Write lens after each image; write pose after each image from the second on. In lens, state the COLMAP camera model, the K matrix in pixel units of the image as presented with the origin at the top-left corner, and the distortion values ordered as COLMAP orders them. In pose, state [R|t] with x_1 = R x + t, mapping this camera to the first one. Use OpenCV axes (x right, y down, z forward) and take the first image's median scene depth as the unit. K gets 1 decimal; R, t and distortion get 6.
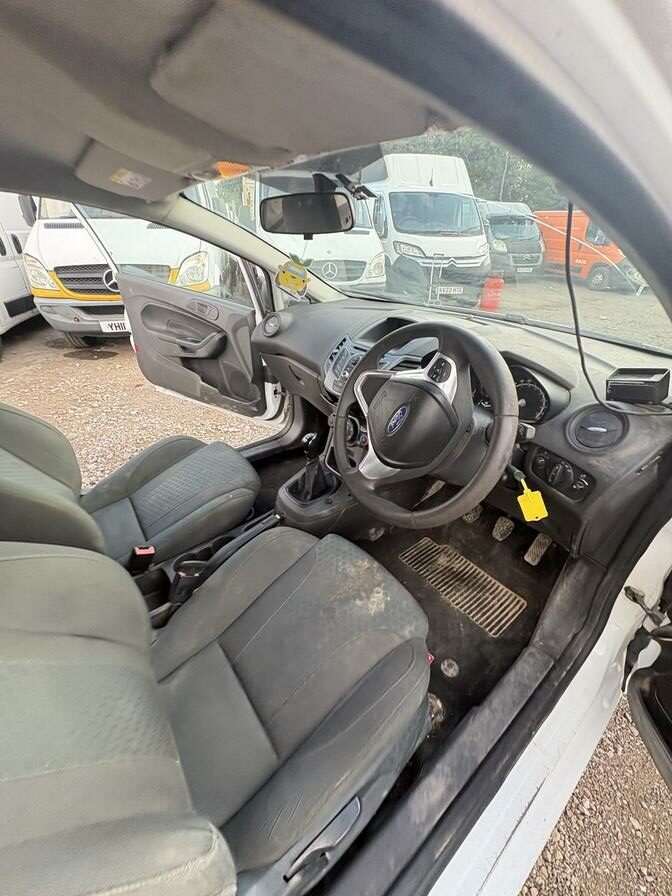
lens RADIAL K [[362.5, 0, 333.6], [0, 362.5, 444.9], [0, 0, 1]] dist [-0.006259, 0.001173]
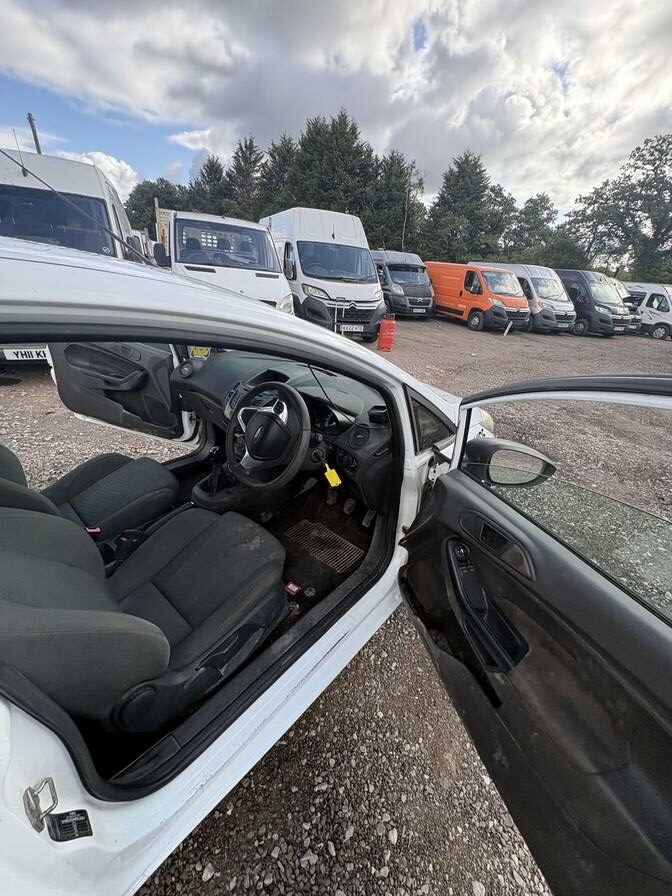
lens RADIAL K [[358.9, 0, 338.4], [0, 358.9, 446.5], [0, 0, 1]] dist [0.001755, 0.000398]
pose [[0.975046, -0.027671, 0.220272, 0.089060], [0.040866, 0.997618, -0.055572, 0.059518], [-0.218210, 0.063187, 0.973854, -0.457718]]
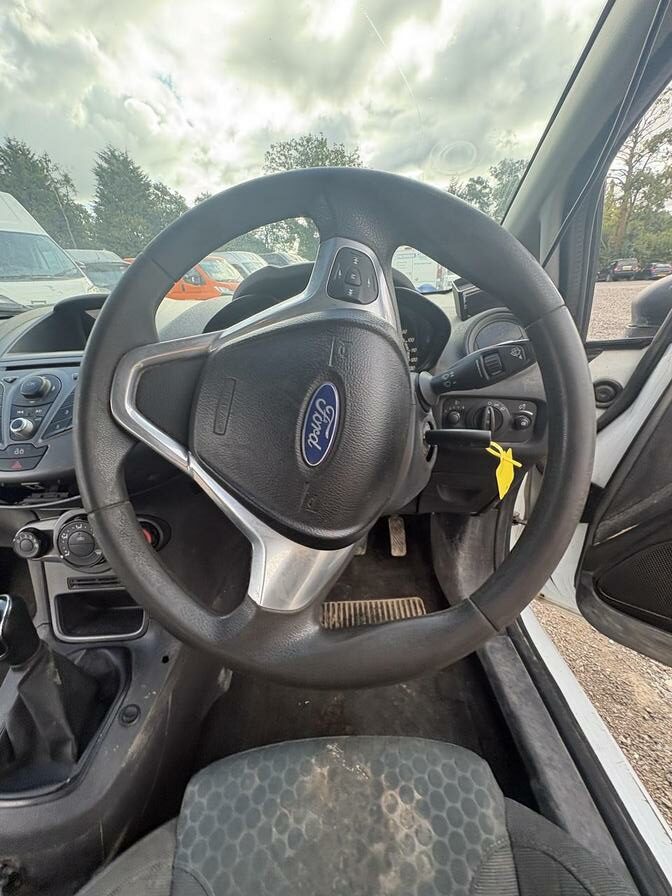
lens RADIAL K [[358.0, 0, 338.3], [0, 358.0, 446.6], [0, 0, 1]] dist [0.001262, -0.000180]
pose [[0.591054, -0.375852, 0.713716, -0.044197], [0.450114, 0.887921, 0.094835, -0.041936], [-0.669367, 0.265201, 0.693986, 0.402577]]
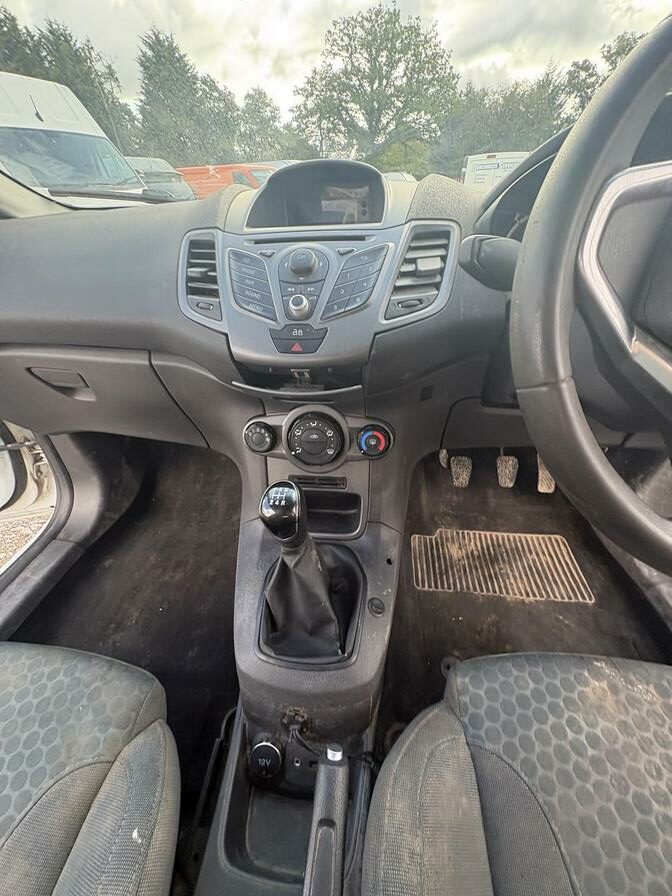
lens RADIAL K [[358.9, 0, 338.4], [0, 358.9, 446.5], [0, 0, 1]] dist [0.001755, 0.000398]
pose [[0.690187, -0.435956, 0.577567, -0.179523], [0.396999, 0.895432, 0.201475, -0.100628], [-0.605007, 0.090239, 0.791090, 0.578021]]
